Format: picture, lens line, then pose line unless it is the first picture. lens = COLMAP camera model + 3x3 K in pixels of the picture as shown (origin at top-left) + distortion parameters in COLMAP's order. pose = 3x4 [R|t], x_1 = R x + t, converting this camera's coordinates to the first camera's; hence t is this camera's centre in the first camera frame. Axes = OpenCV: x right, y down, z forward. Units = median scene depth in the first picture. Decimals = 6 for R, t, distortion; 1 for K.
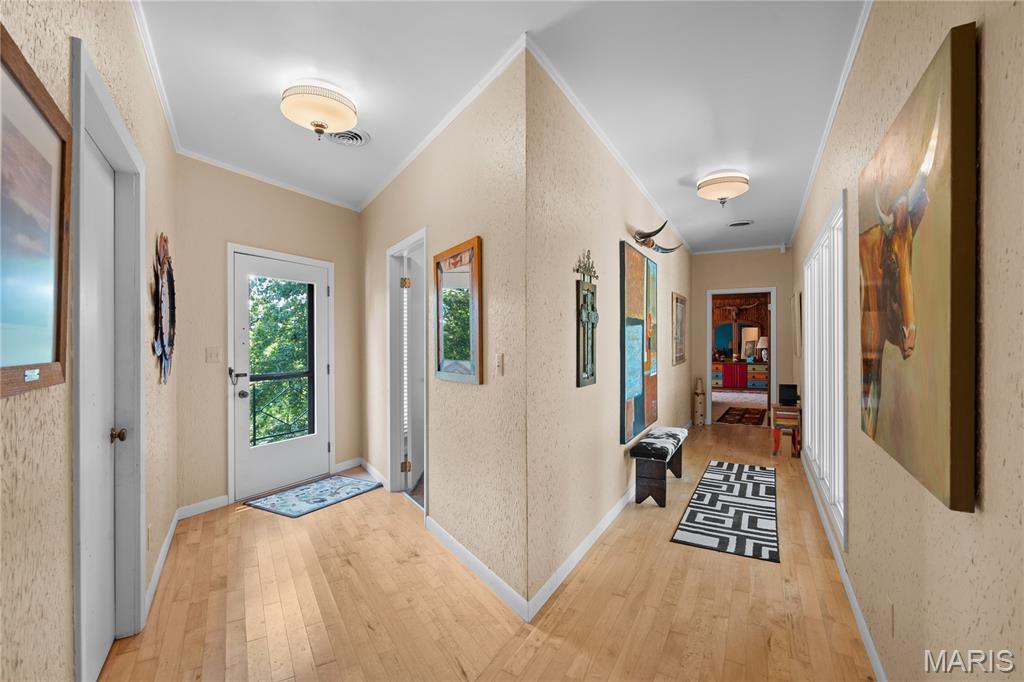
lens RADIAL K [[464.3, 0, 516.2], [0, 464.3, 342.6], [0, 0, 1]] dist [-0.004511, -0.000024]
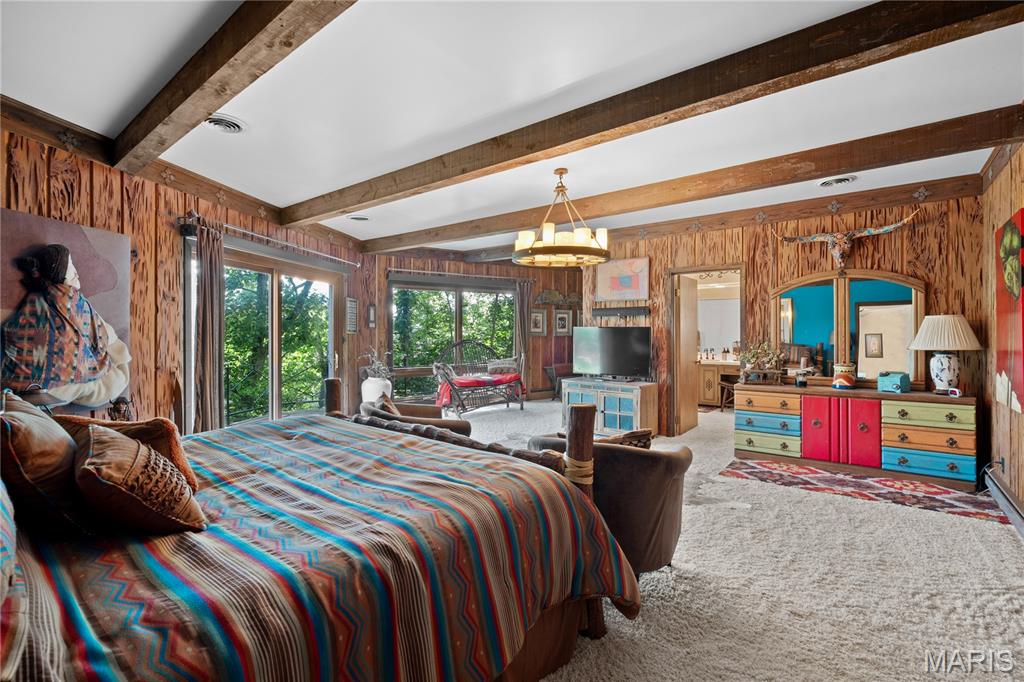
lens RADIAL K [[464.3, 0, 506.1], [0, 464.3, 336.9], [0, 0, 1]] dist [-0.004511, -0.000024]
pose [[0.983373, 0.003219, -0.181570, 0.286468], [-0.003235, 0.999995, 0.000205, 0.003480], [0.181570, 0.000385, 0.983378, 0.608055]]
